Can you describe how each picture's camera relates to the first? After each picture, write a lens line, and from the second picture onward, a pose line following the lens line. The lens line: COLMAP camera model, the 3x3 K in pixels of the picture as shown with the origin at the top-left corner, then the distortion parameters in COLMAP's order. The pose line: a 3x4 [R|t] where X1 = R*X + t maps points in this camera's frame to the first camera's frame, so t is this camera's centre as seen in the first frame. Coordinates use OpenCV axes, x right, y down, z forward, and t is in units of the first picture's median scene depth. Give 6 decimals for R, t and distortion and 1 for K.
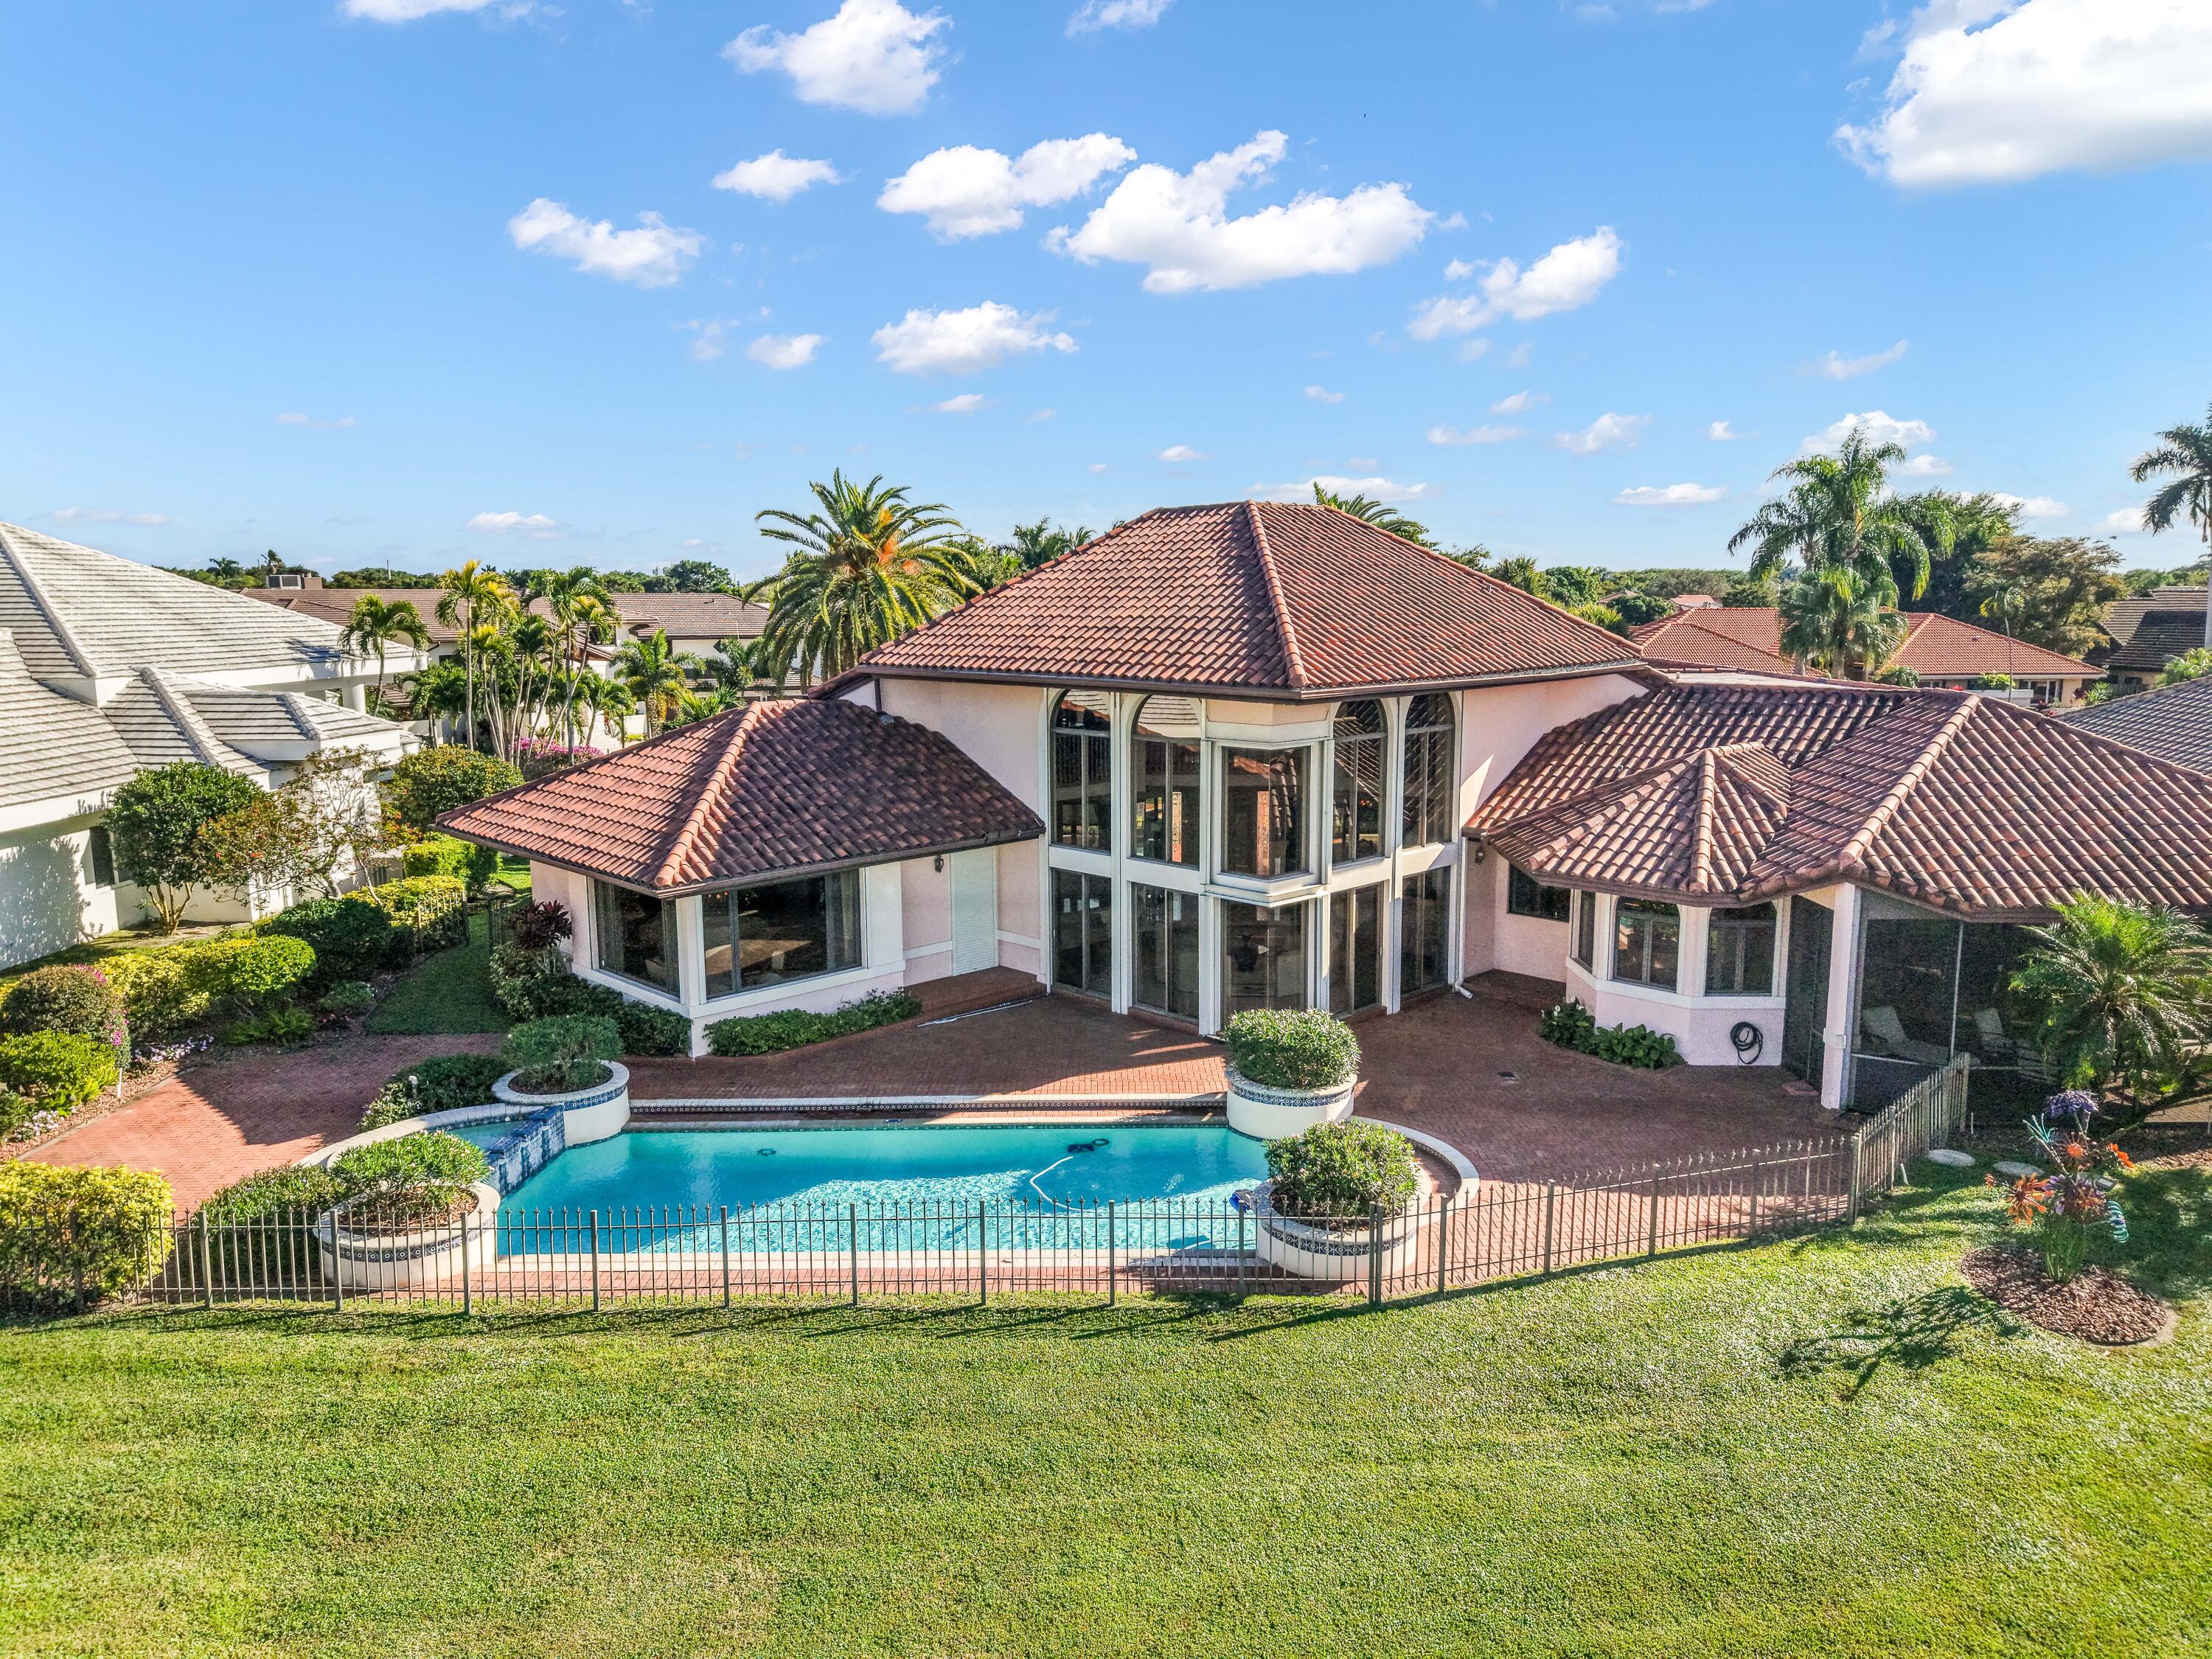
lens RADIAL K [[1492.2, 0, 1100.2], [0, 1492.2, 826.7], [0, 0, 1]] dist [0.029402, -0.026005]
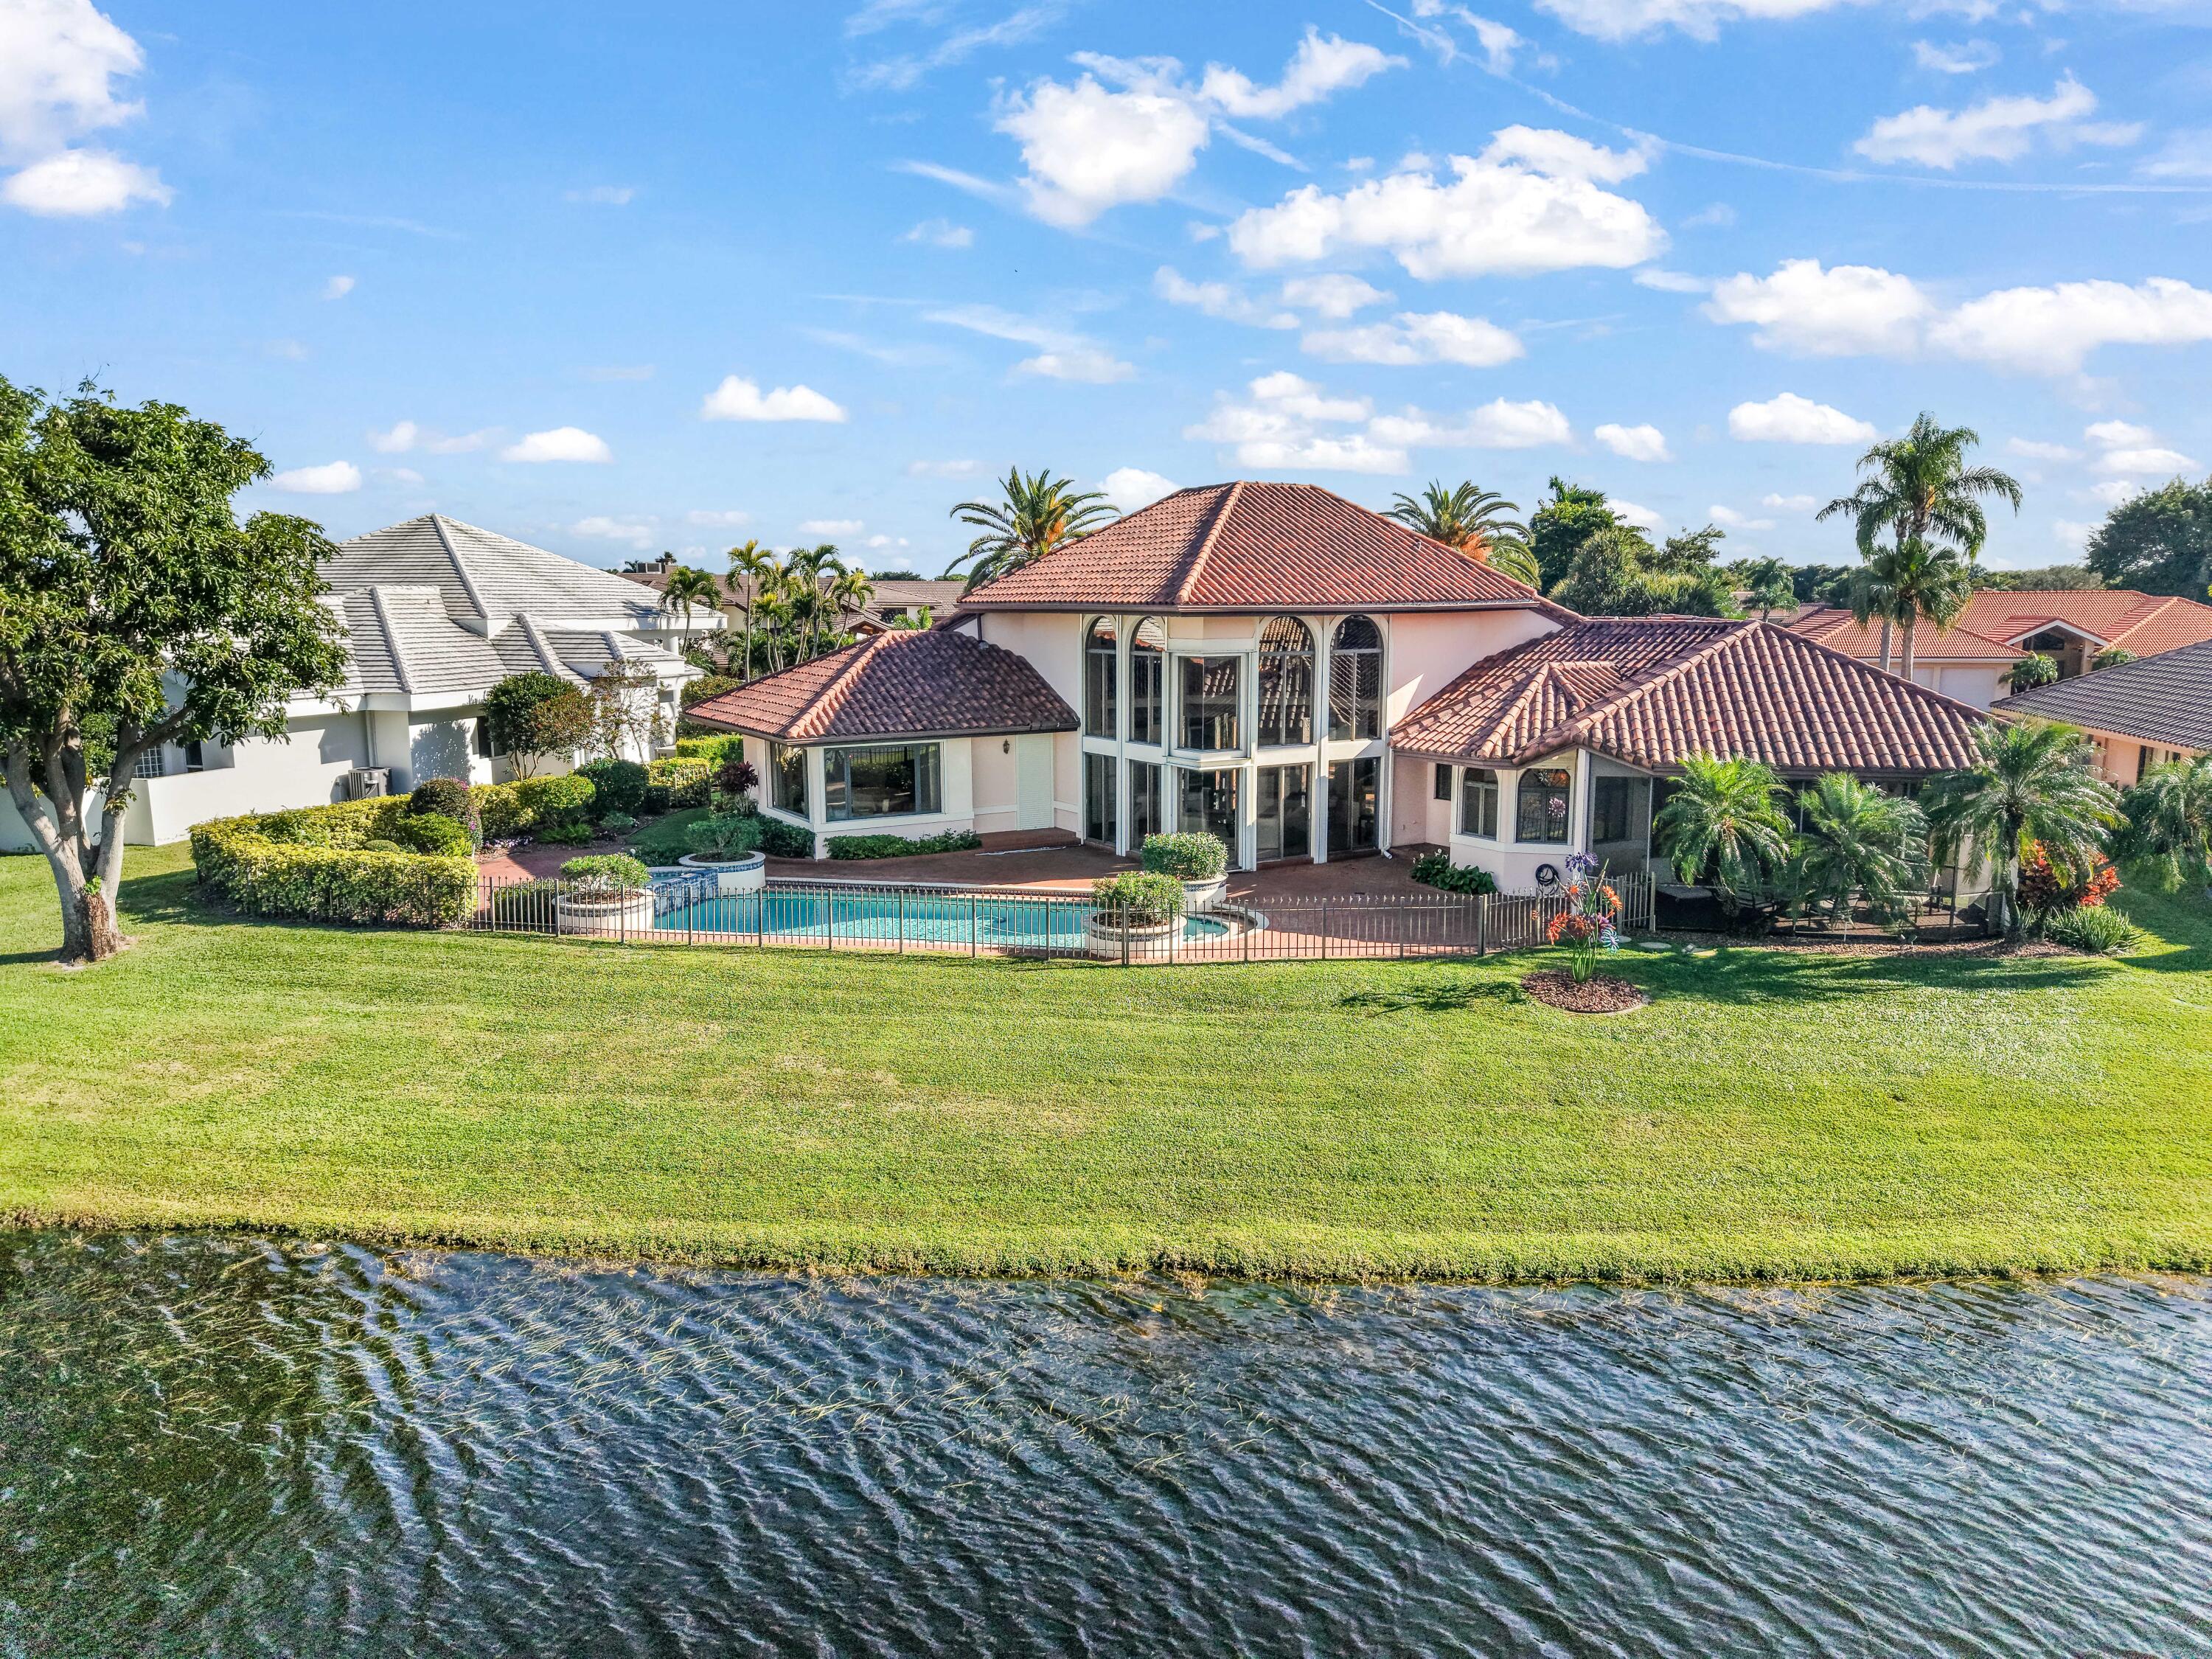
lens RADIAL K [[1532.1, 0, 1106.0], [0, 1532.1, 829.5], [0, 0, 1]] dist [0.125456, -0.271258]
pose [[0.971045, 0.036663, -0.236066, 0.333565], [-0.038790, 0.999238, -0.004371, 0.107945], [0.235725, 0.013402, 0.971727, -0.381631]]
